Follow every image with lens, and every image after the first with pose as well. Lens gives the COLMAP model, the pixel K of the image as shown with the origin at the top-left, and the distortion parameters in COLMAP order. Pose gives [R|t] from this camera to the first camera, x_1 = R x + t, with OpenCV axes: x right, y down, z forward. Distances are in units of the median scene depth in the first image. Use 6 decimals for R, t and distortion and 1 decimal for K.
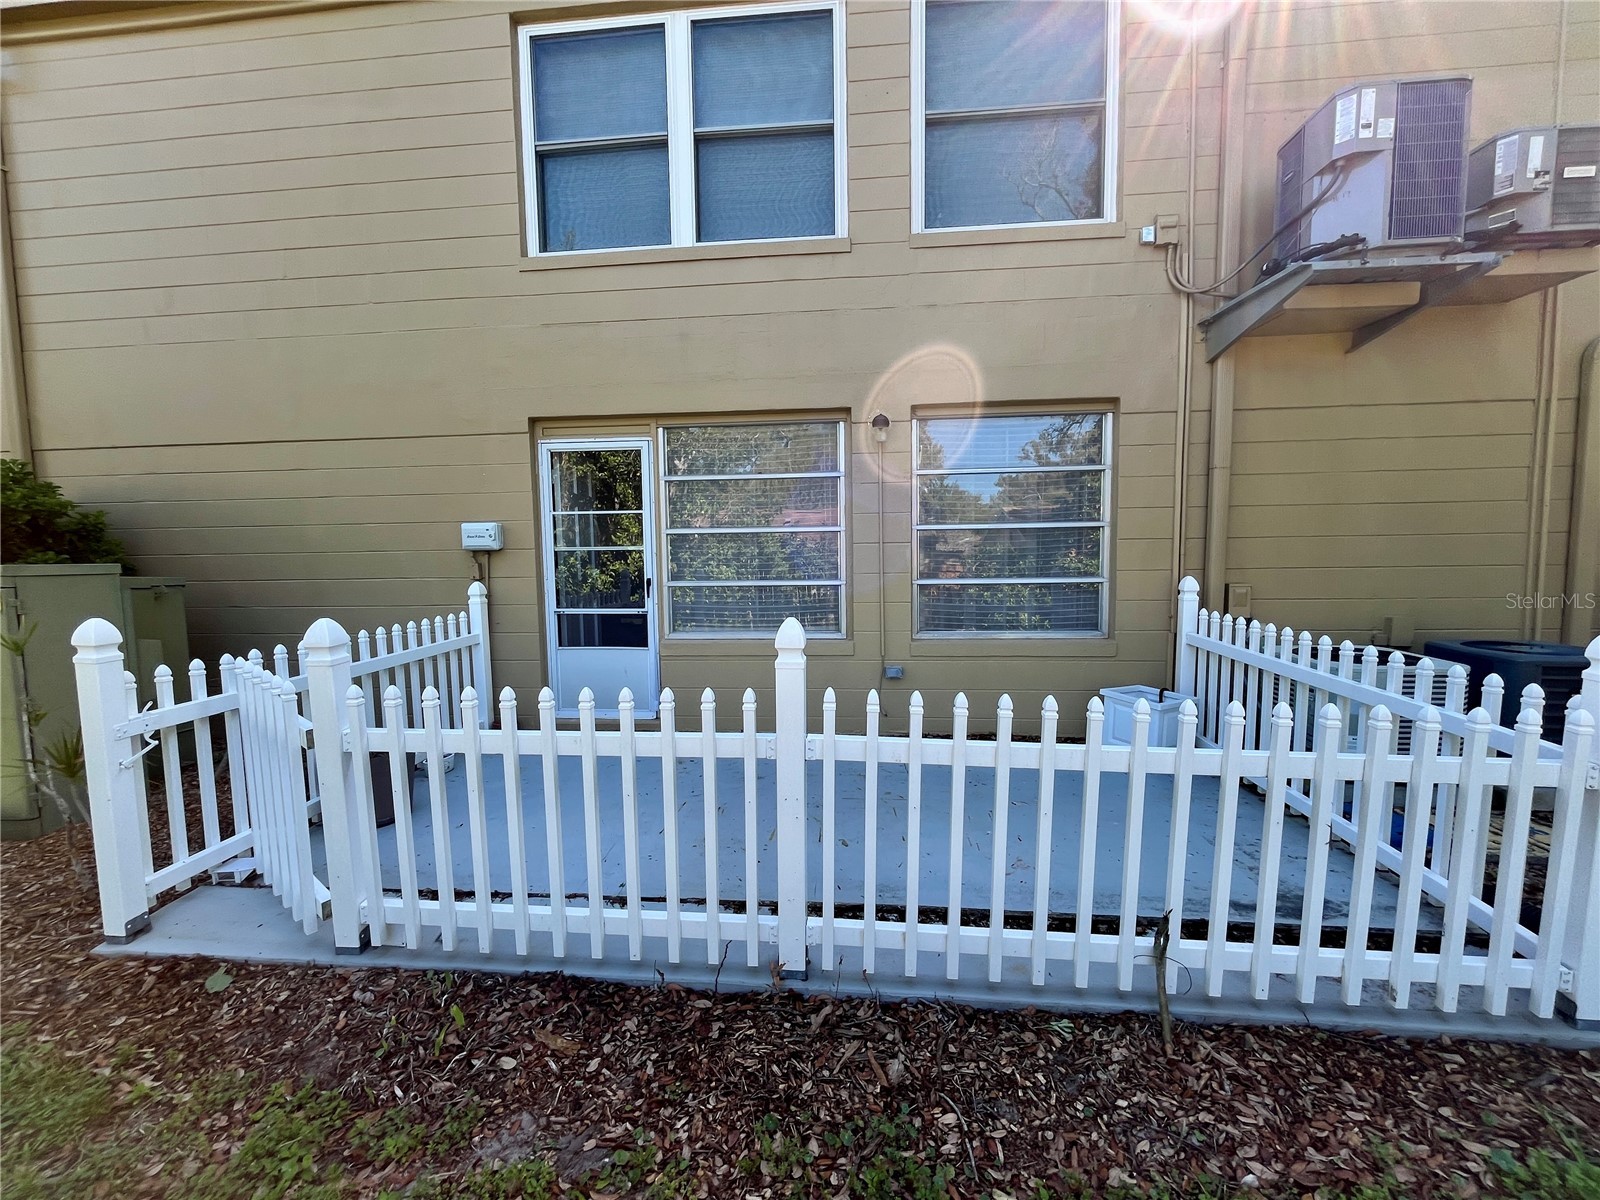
lens RADIAL K [[645.5, 0, 798.4], [0, 645.5, 597.1], [0, 0, 1]] dist [-0.005333, -0.000105]
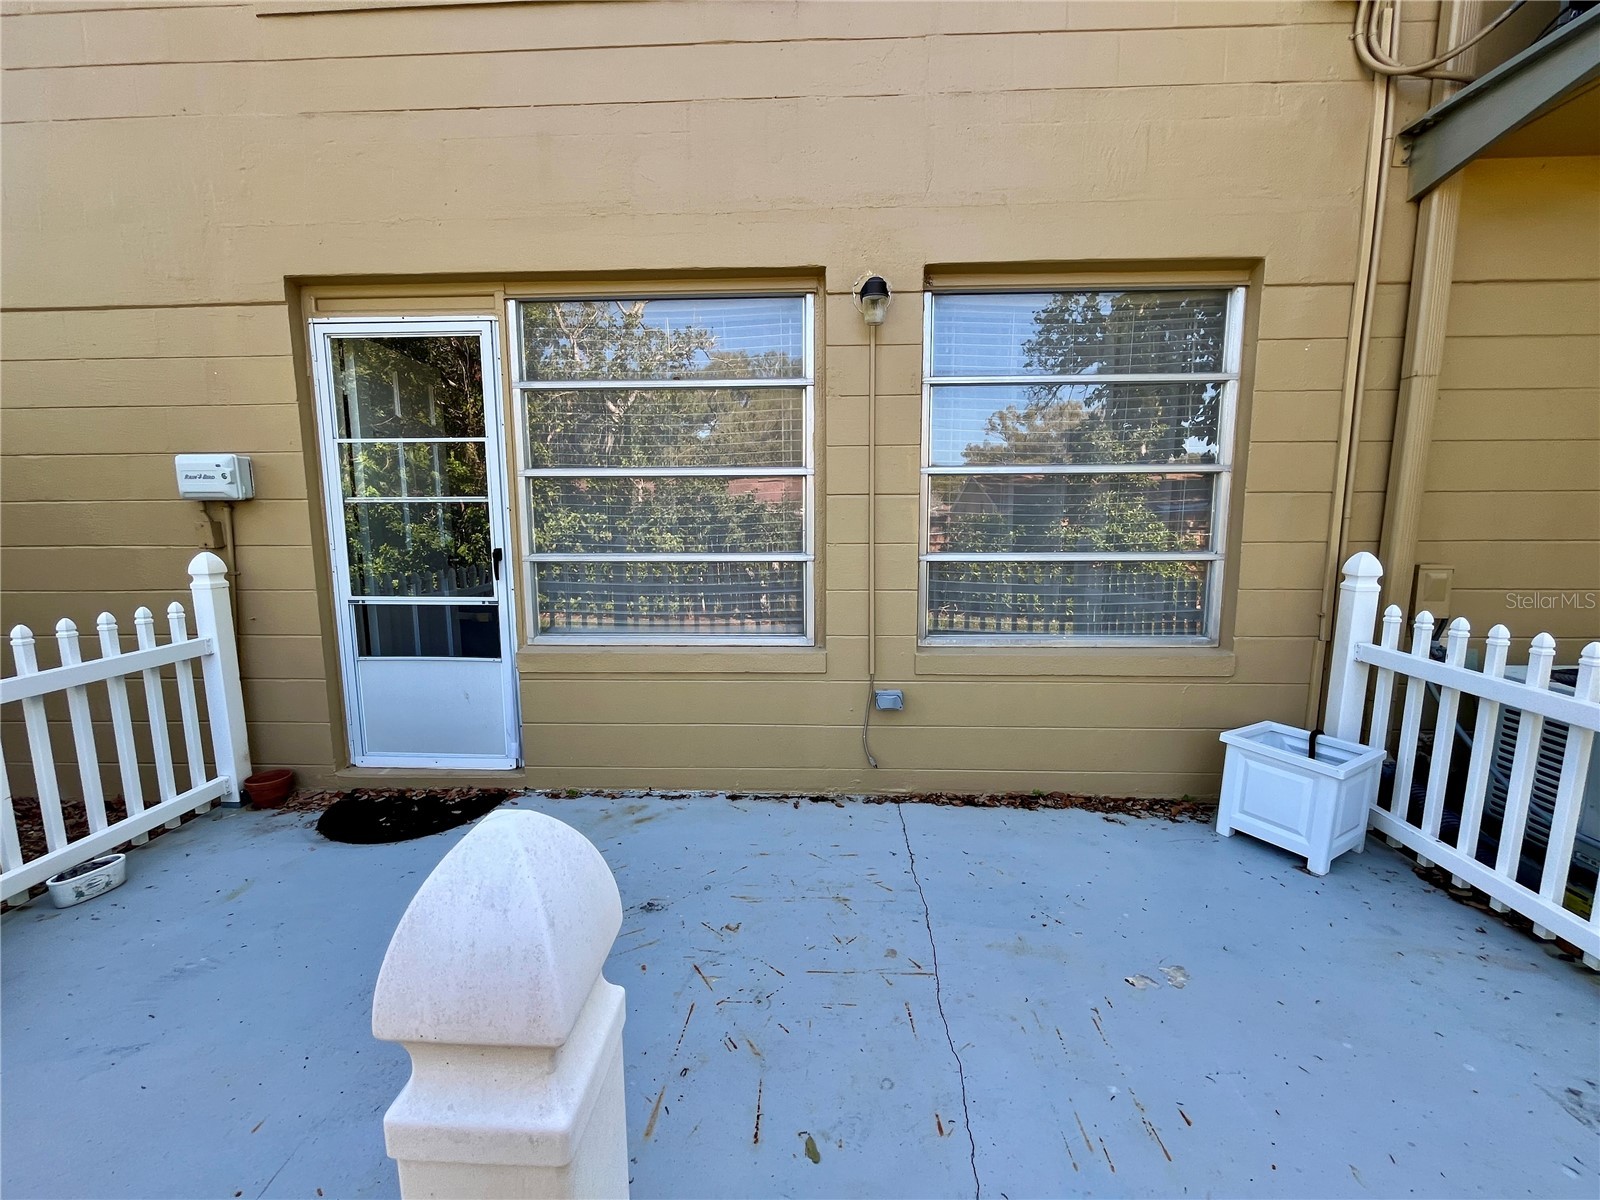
lens RADIAL K [[645.5, 0, 798.4], [0, 645.5, 597.1], [0, 0, 1]] dist [-0.005333, -0.000105]
pose [[0.998461, 0.003556, 0.055347, 0.023061], [-0.006045, 0.998974, 0.044877, -0.012281], [-0.055131, -0.045142, 0.997458, 0.368893]]
